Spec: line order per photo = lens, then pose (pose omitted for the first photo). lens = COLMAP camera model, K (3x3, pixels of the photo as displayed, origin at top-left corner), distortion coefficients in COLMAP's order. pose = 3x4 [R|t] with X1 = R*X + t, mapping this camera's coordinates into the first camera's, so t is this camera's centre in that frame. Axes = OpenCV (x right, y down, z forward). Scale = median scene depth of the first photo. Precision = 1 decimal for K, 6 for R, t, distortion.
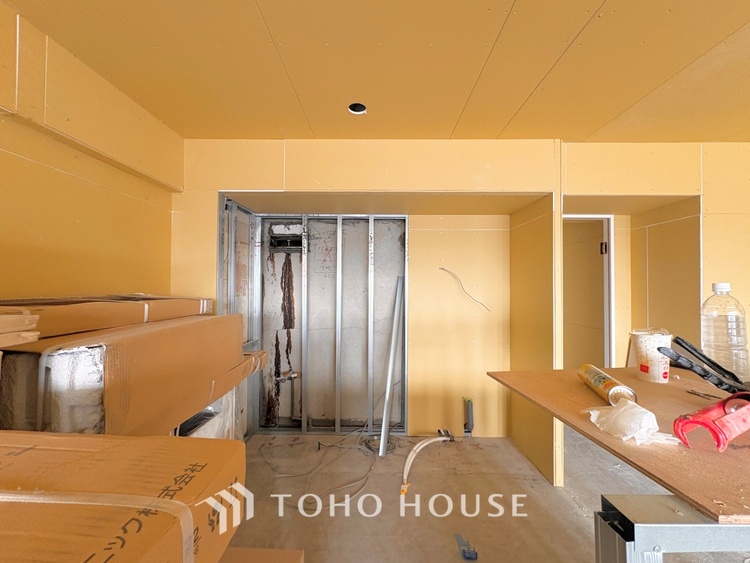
lens RADIAL K [[298.2, 0, 374.9], [0, 298.2, 281.9], [0, 0, 1]] dist [-0.001538, 0.000154]
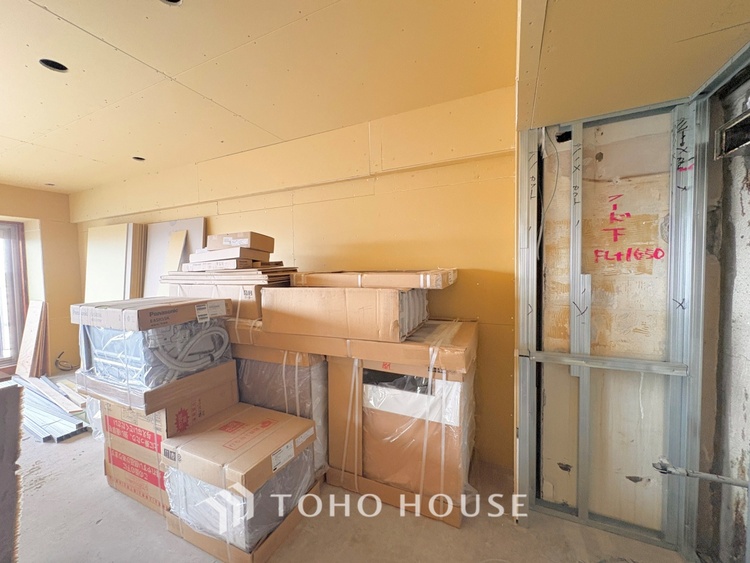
lens RADIAL K [[298.2, 0, 375.8], [0, 298.2, 281.7], [0, 0, 1]] dist [-0.001538, 0.000154]
pose [[-0.401040, 0.038892, -0.915235, 0.230198], [0.028225, 0.999149, 0.030090, 0.029403], [0.915626, -0.013765, -0.401796, 0.721147]]
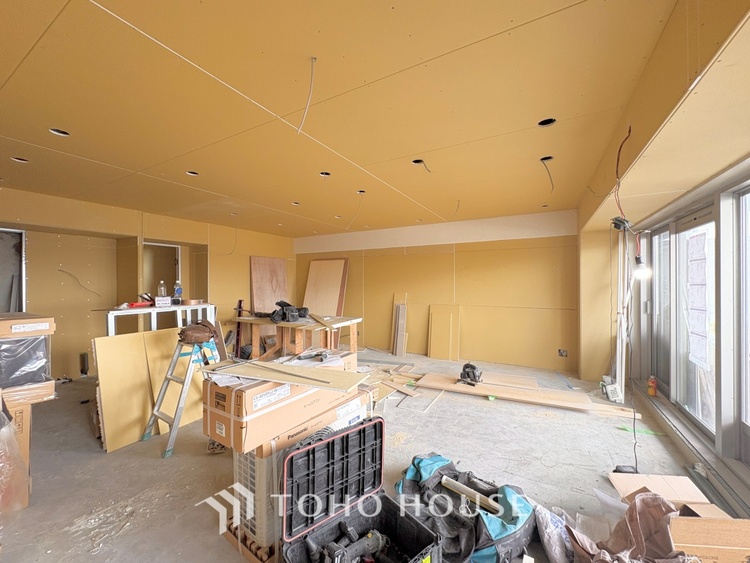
lens RADIAL K [[298.2, 0, 375.9], [0, 298.2, 282.6], [0, 0, 1]] dist [-0.001538, 0.000154]
pose [[0.475051, -0.010875, 0.879891, -0.321865], [-0.006234, 0.999857, 0.015723, -0.015743], [-0.879936, -0.012954, 0.474916, -1.054265]]
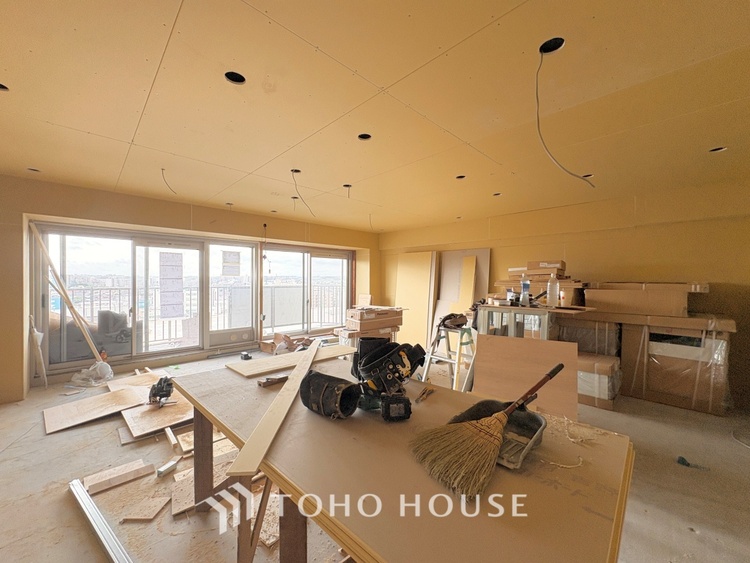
lens RADIAL K [[298.2, 0, 375.1], [0, 298.2, 281.3], [0, 0, 1]] dist [-0.001538, 0.000154]
pose [[-0.705644, -0.006326, -0.708538, 1.267601], [0.001432, 0.999945, -0.010354, 0.031429], [0.708565, -0.008321, -0.705597, 0.515177]]
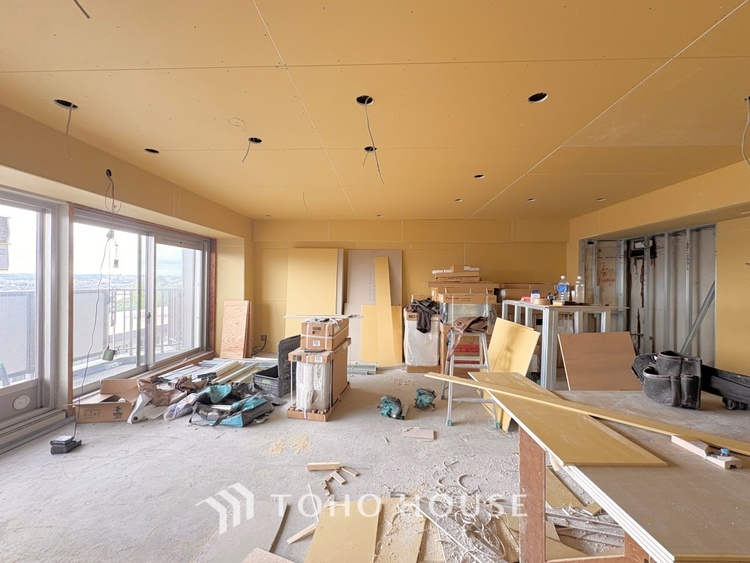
lens RADIAL K [[298.2, 0, 375.1], [0, 298.2, 282.5], [0, 0, 1]] dist [-0.001538, 0.000154]
pose [[-0.027568, -0.004714, -0.999609, 1.351599], [0.007928, 0.999956, -0.004934, 0.021674], [0.999588, -0.008061, -0.027529, -0.383326]]
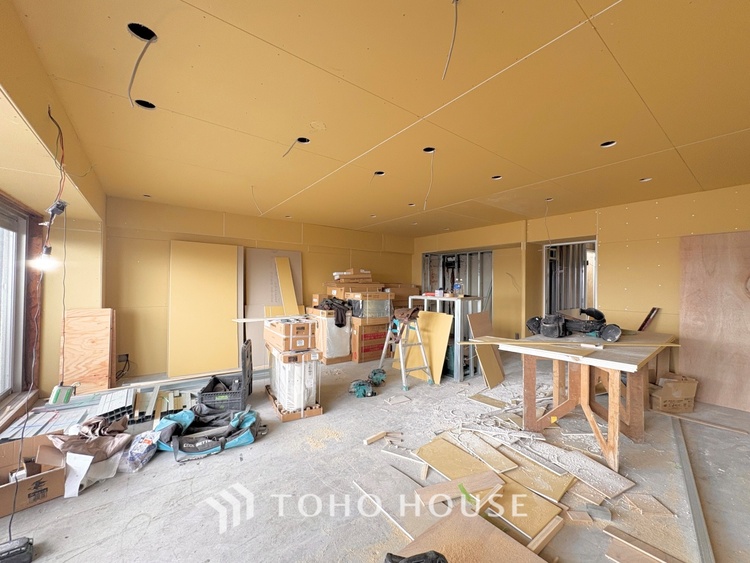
lens RADIAL K [[298.2, 0, 375.1], [0, 298.2, 282.2], [0, 0, 1]] dist [-0.001538, 0.000154]
pose [[0.616239, -0.008005, -0.787518, 1.307168], [0.010152, 0.999946, -0.002220, 0.017520], [0.787493, -0.006627, 0.616287, -1.078915]]
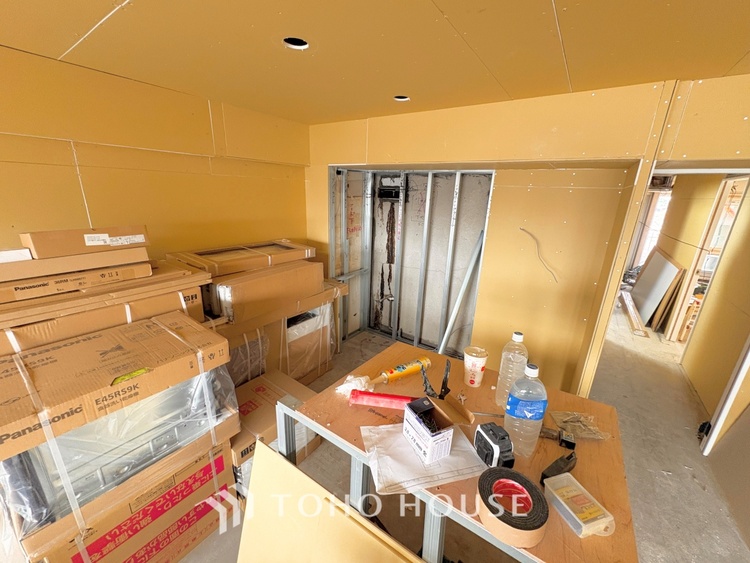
lens RADIAL K [[298.2, 0, 374.6], [0, 298.2, 280.8], [0, 0, 1]] dist [-0.001538, 0.000154]
pose [[0.824332, 0.185557, -0.534832, 0.362822], [-0.022103, 0.954584, 0.297121, -0.155010], [0.565675, -0.233105, 0.790995, -0.070183]]
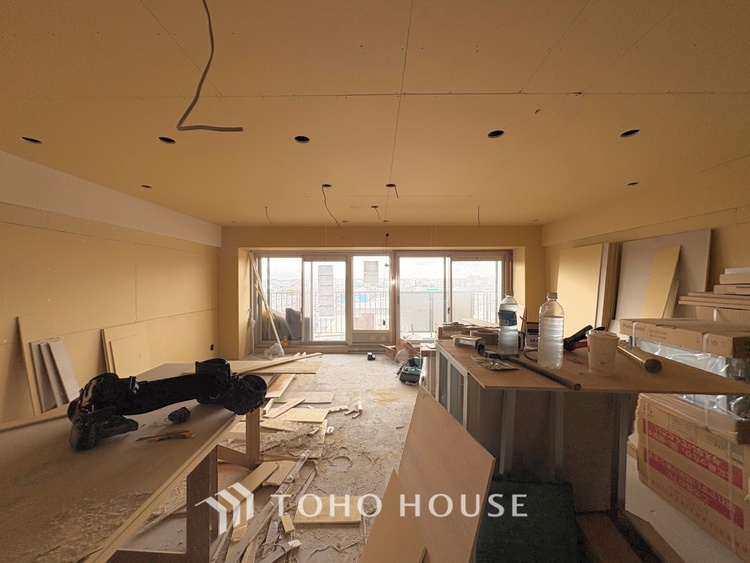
lens RADIAL K [[298.2, 0, 374.5], [0, 298.2, 280.6], [0, 0, 1]] dist [-0.001538, 0.000154]
pose [[-0.999972, -0.004297, -0.006050, 0.556941], [-0.004199, 0.999862, -0.016079, -0.005608], [0.006119, -0.016053, -0.999852, 0.661801]]
